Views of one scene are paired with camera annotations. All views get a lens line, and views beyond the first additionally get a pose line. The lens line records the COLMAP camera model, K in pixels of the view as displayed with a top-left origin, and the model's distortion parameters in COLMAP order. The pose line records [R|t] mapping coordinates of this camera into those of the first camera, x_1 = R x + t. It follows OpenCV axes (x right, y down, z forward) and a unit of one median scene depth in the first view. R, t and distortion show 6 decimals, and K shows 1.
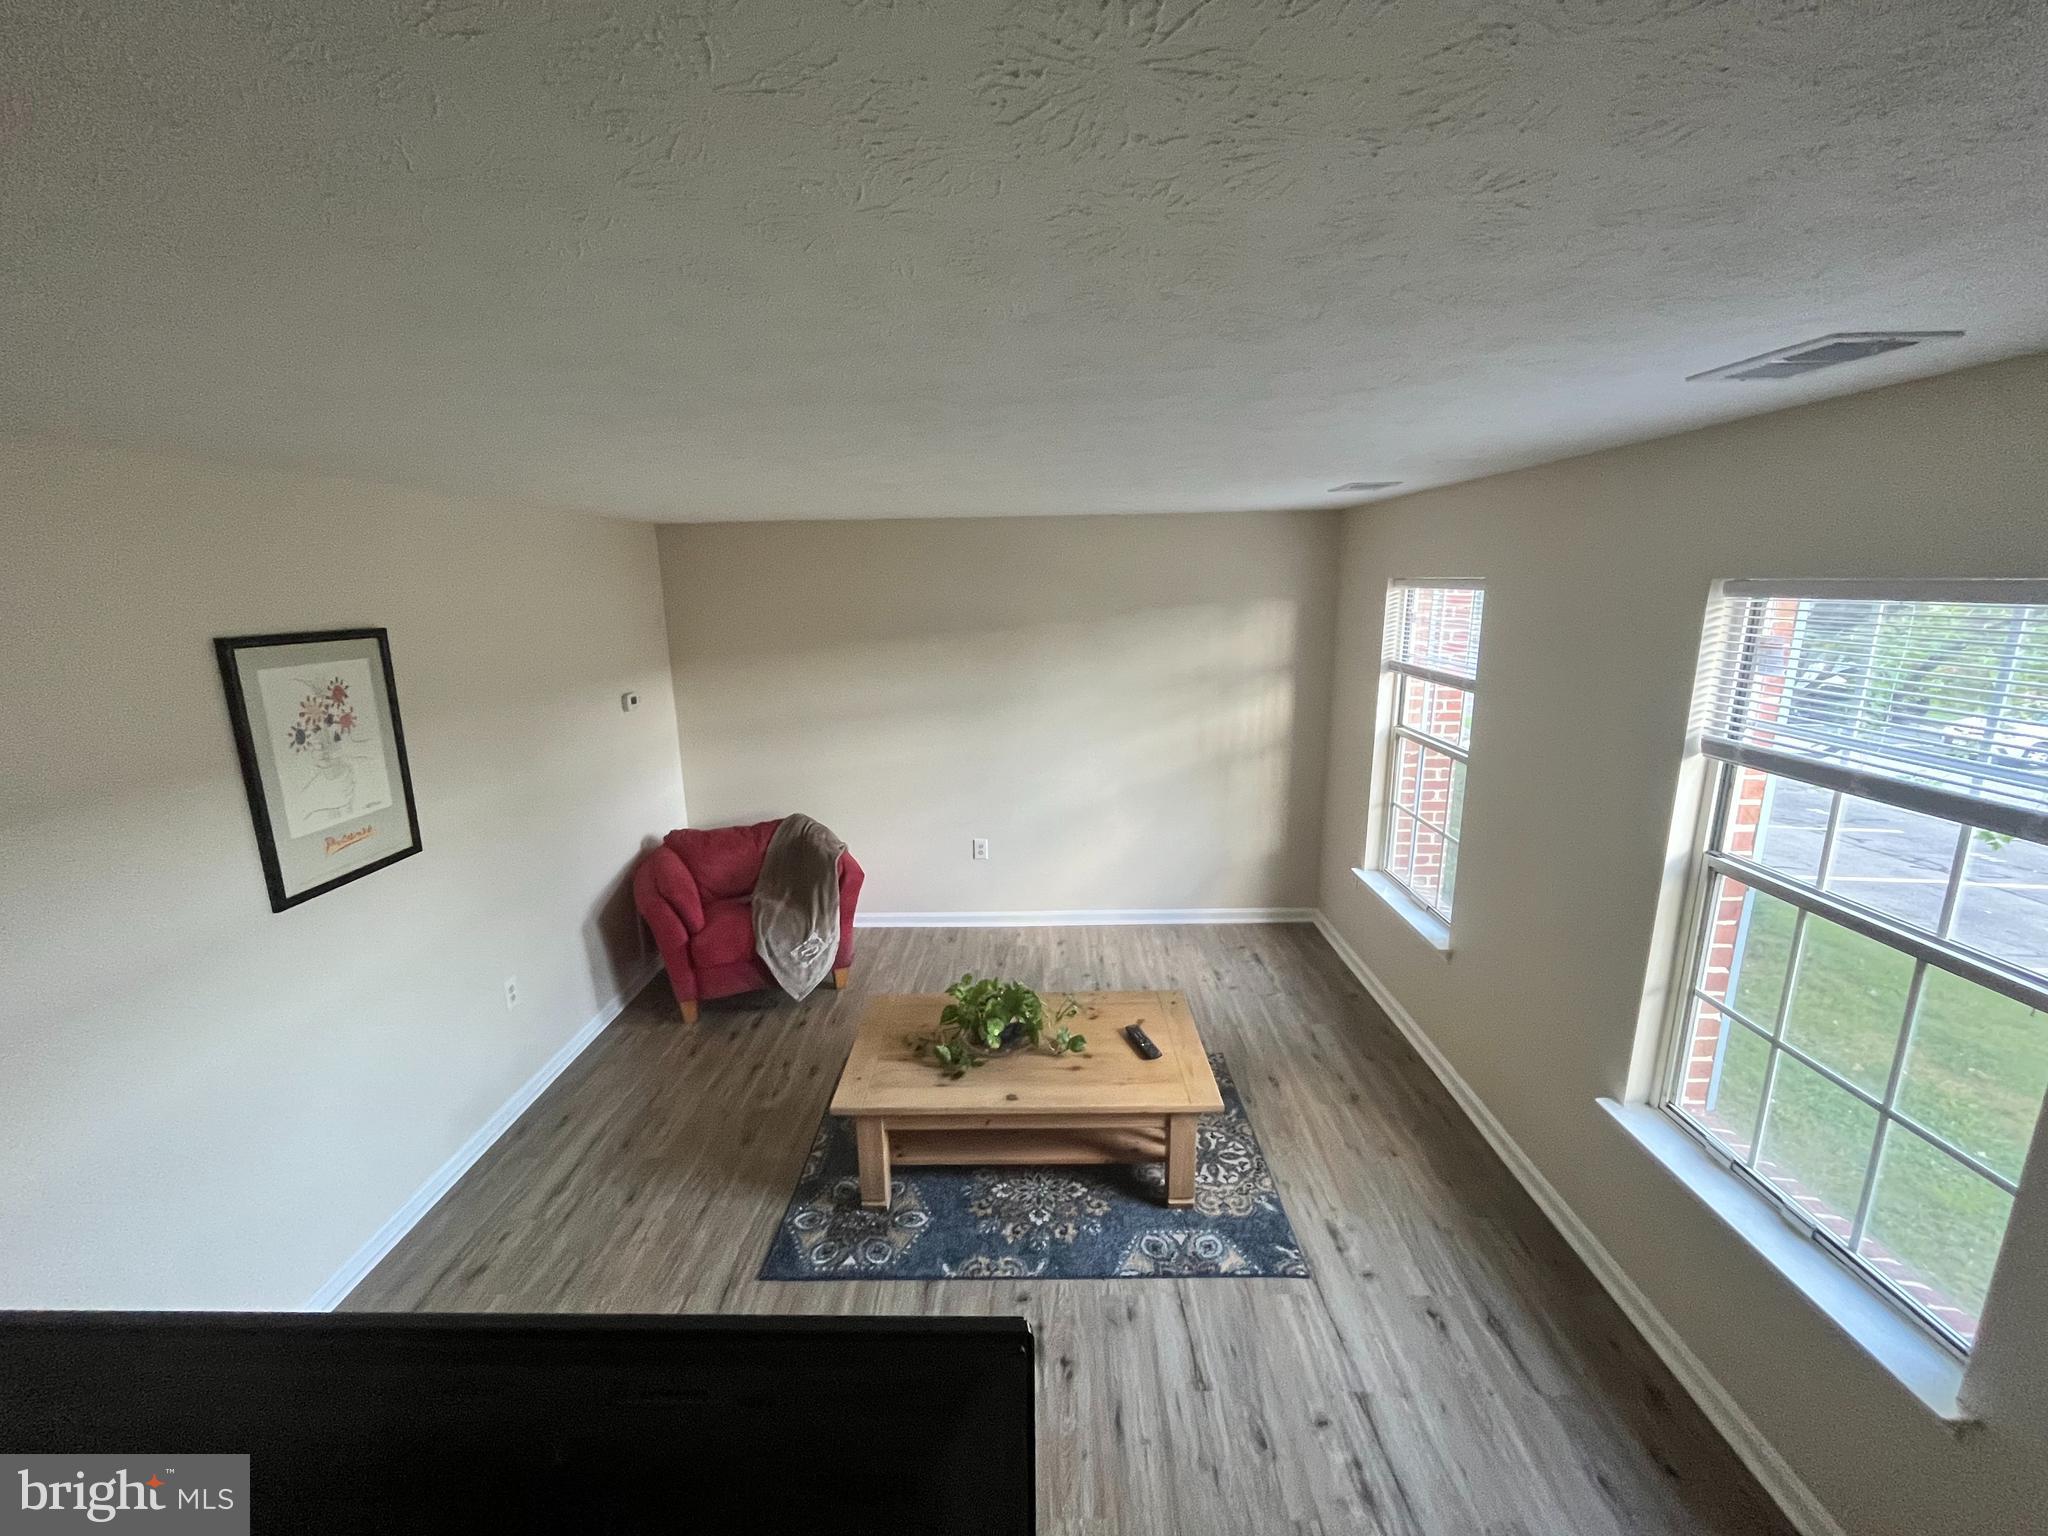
lens RADIAL K [[833.0, 0, 1024.0], [0, 833.0, 768.0], [0, 0, 1]] dist [-0.000223, -0.000004]
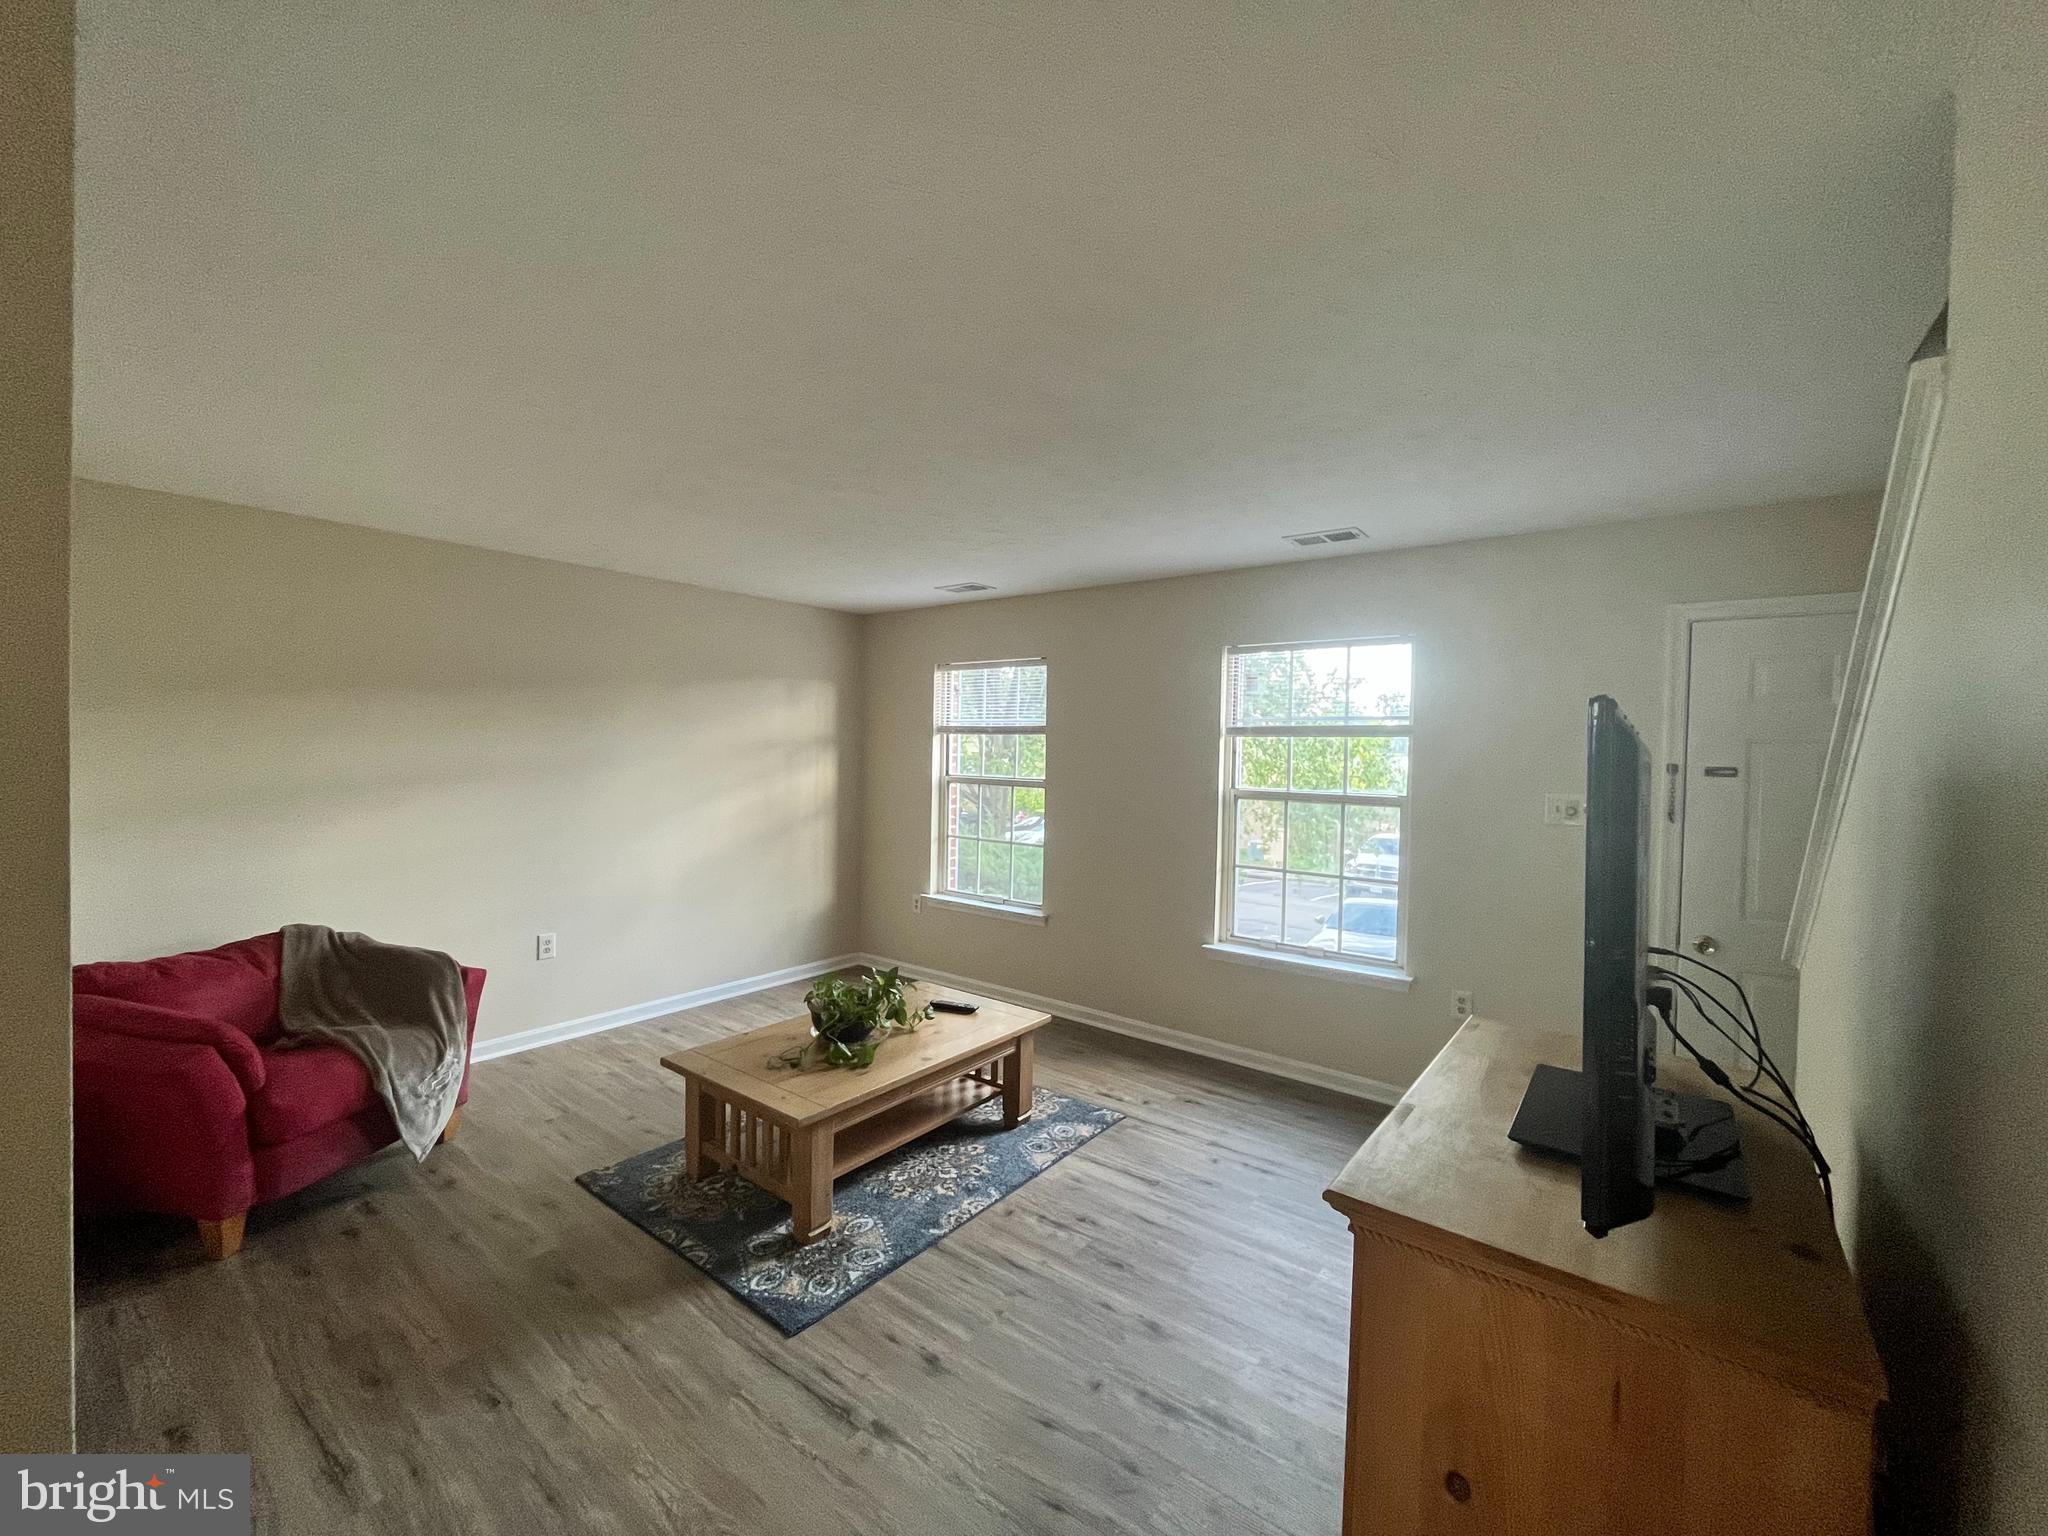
lens RADIAL K [[833.0, 0, 1024.0], [0, 833.0, 768.0], [0, 0, 1]] dist [-0.000223, -0.000004]
pose [[0.600403, 0.009876, 0.799636, -0.553718], [0.146644, 0.981608, -0.122231, 0.121477], [-0.786137, 0.190650, 0.587913, 0.136785]]
